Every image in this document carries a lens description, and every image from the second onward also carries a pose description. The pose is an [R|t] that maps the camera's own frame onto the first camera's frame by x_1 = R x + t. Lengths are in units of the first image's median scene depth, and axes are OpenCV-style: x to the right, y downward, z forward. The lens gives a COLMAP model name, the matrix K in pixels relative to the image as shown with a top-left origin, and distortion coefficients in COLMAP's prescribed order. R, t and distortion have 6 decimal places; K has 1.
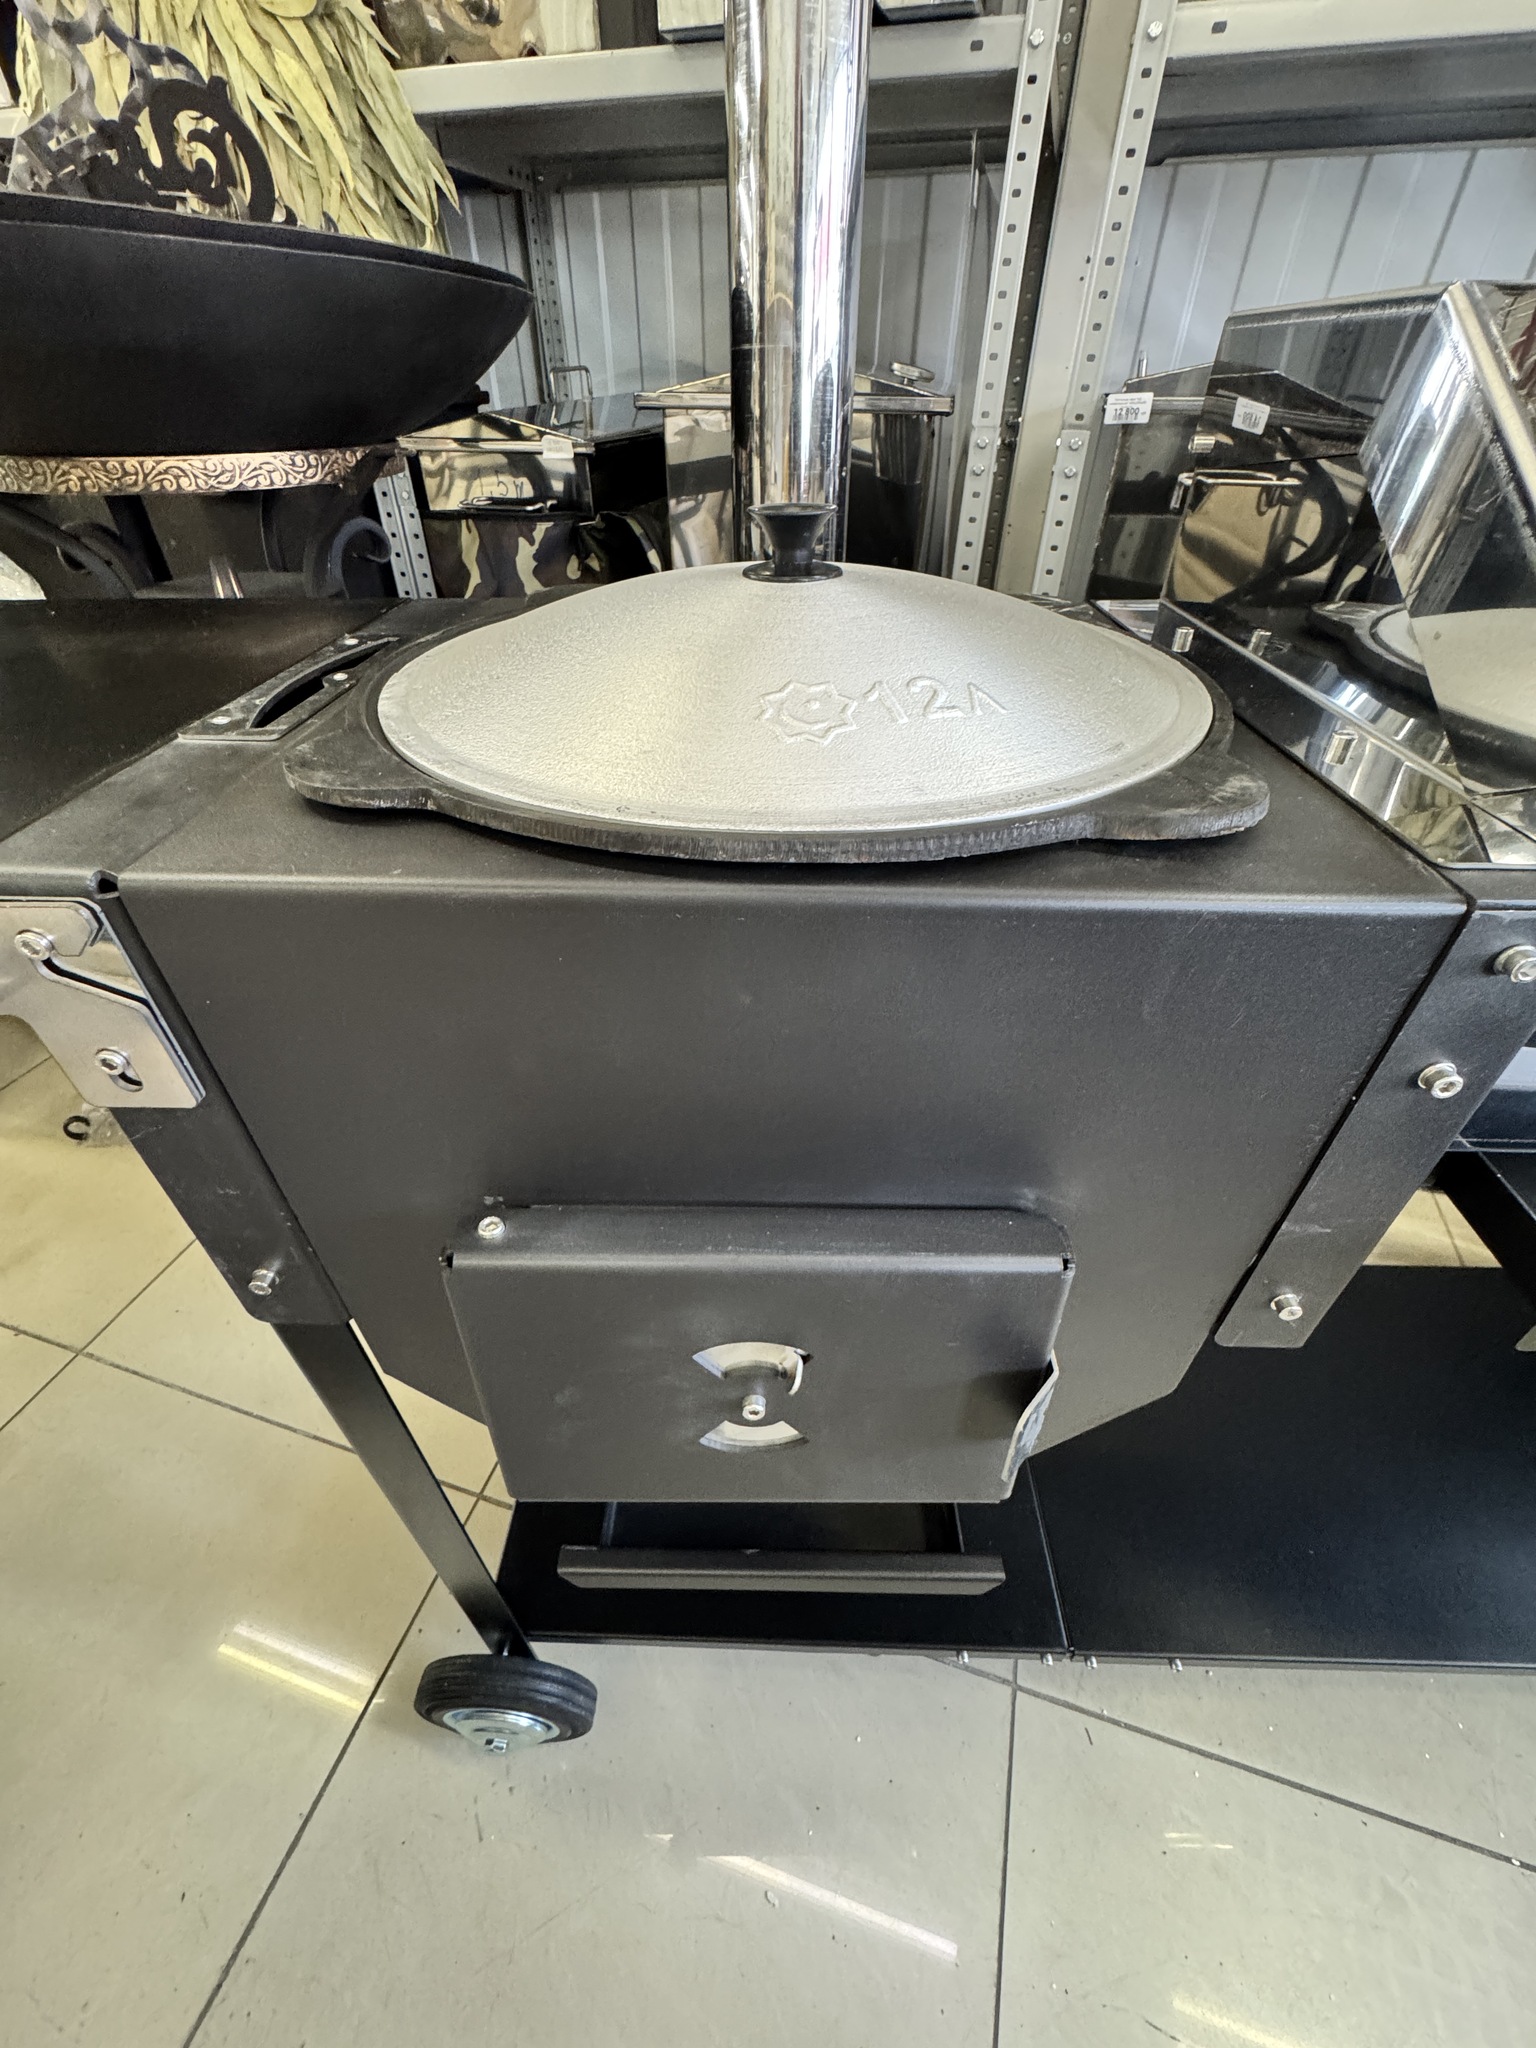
lens RADIAL K [[818.2, 0, 765.9], [0, 818.2, 1018.5], [0, 0, 1]] dist [-0.003180, -0.000271]
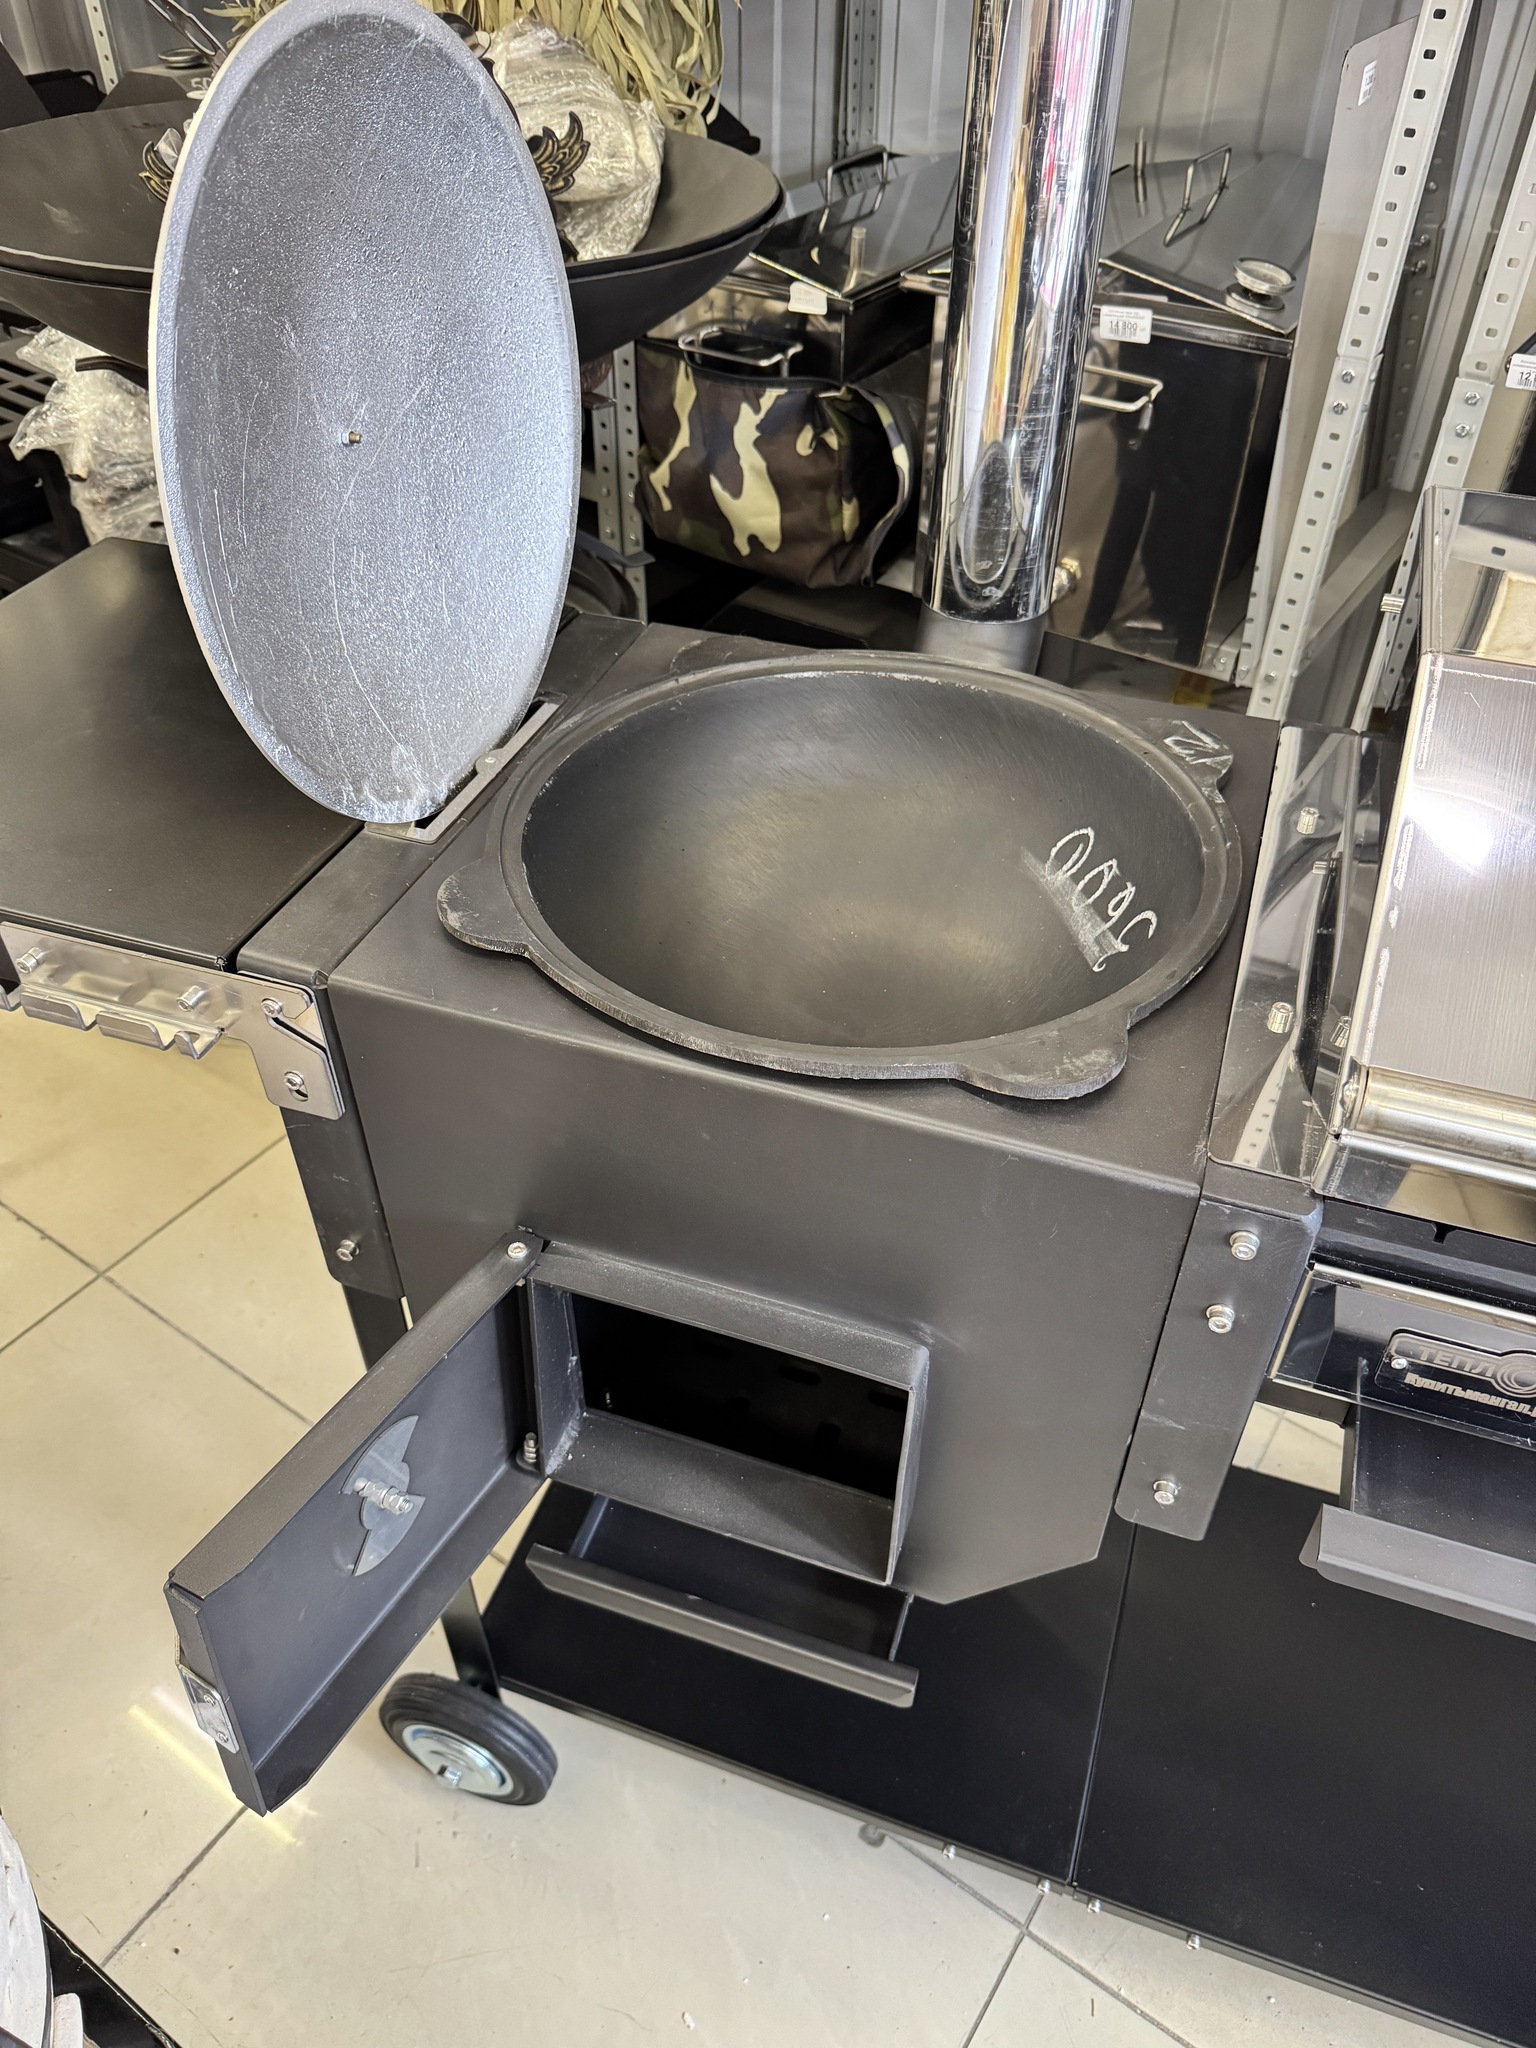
lens RADIAL K [[1468.1, 0, 770.9], [0, 1468.1, 1026.7], [0, 0, 1]] dist [-0.001853, -0.008324]
pose [[0.952625, 0.201087, -0.228190, 0.238927], [-0.189321, 0.979230, 0.072563, -0.159281], [0.238042, -0.025924, 0.970909, -0.542889]]
